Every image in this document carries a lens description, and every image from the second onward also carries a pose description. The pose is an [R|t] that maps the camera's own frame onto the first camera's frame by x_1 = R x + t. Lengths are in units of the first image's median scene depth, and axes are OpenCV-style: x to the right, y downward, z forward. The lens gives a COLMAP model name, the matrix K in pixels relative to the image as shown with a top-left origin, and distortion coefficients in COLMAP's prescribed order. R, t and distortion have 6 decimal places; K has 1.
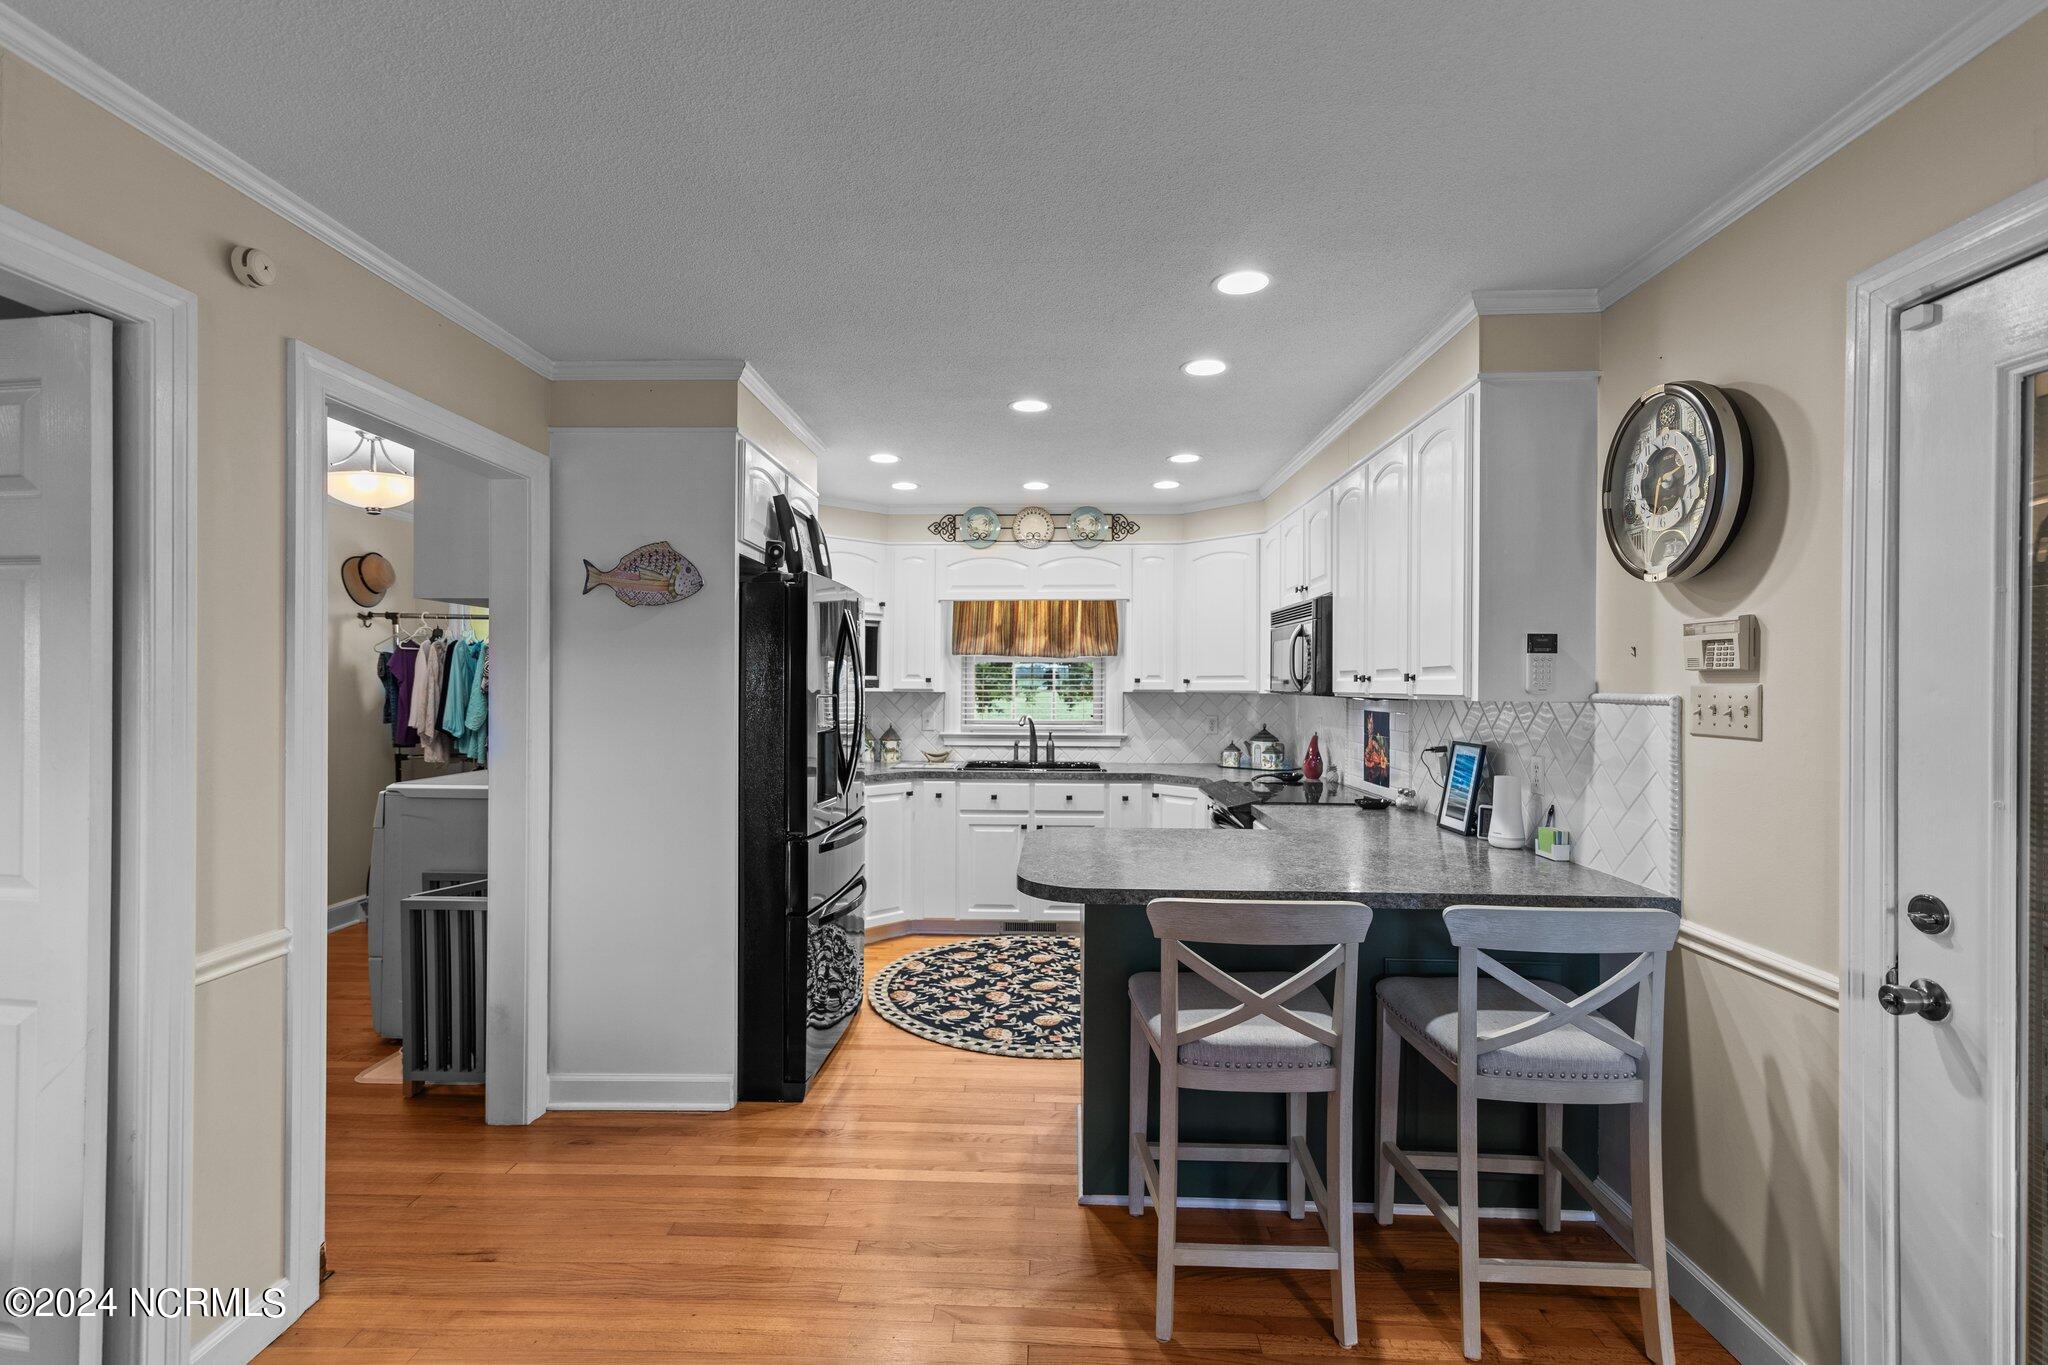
lens RADIAL K [[916.7, 0, 1026.8], [0, 916.7, 687.6], [0, 0, 1]] dist [-0.002270, 0.002968]
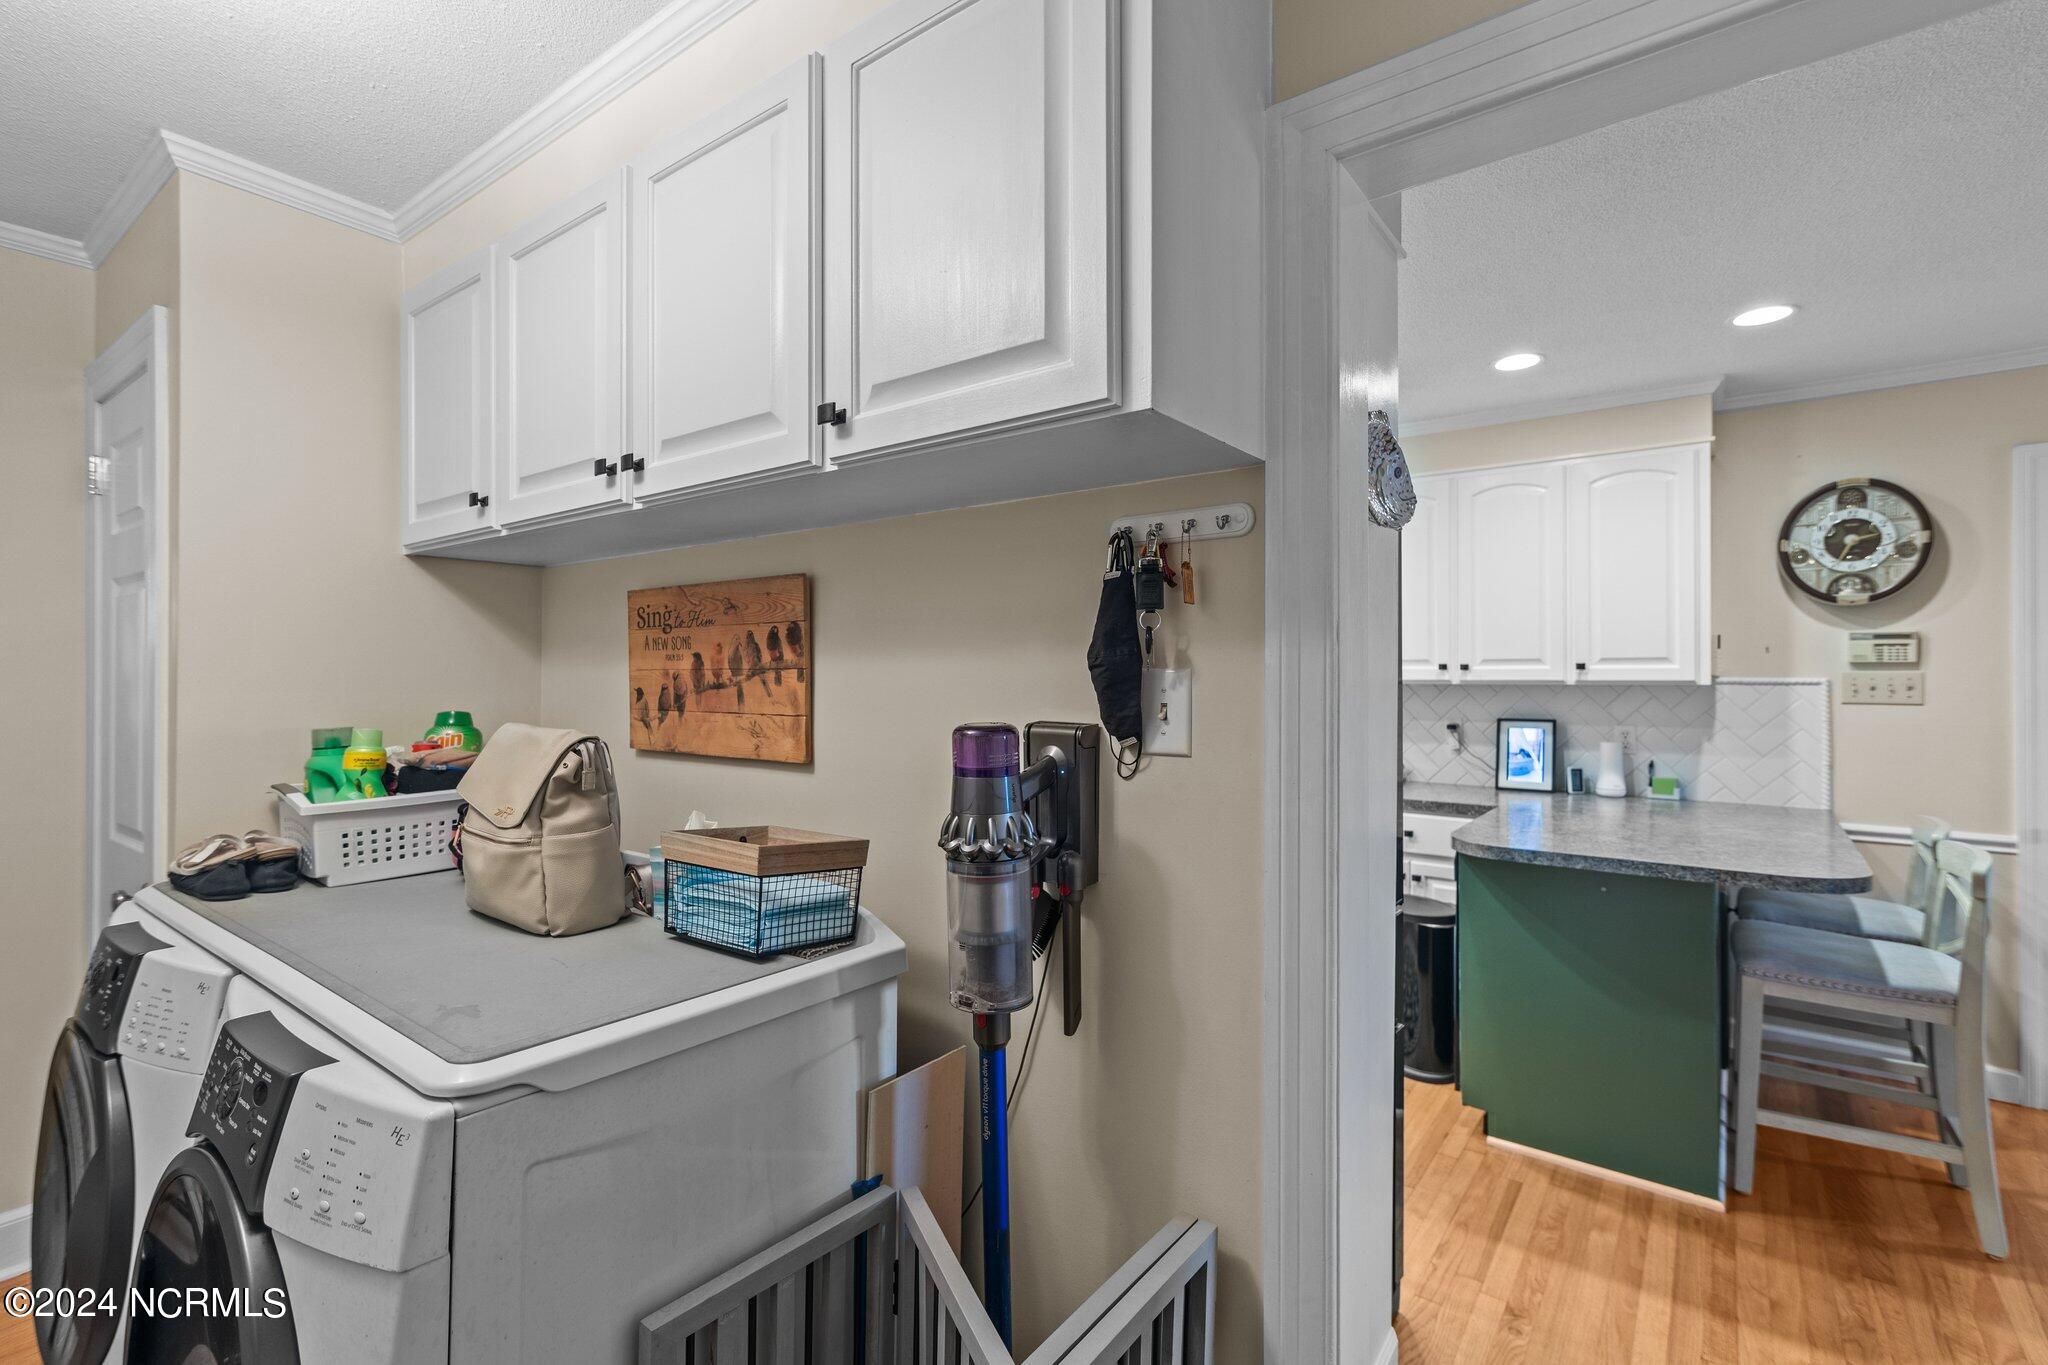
lens RADIAL K [[916.7, 0, 1007.7], [0, 916.7, 670.8], [0, 0, 1]] dist [-0.002270, 0.002968]
pose [[0.587899, 0.001004, 0.808934, -0.532960], [0.004419, 0.999980, -0.004453, -0.001484], [-0.808922, 0.006193, 0.587883, 0.475807]]
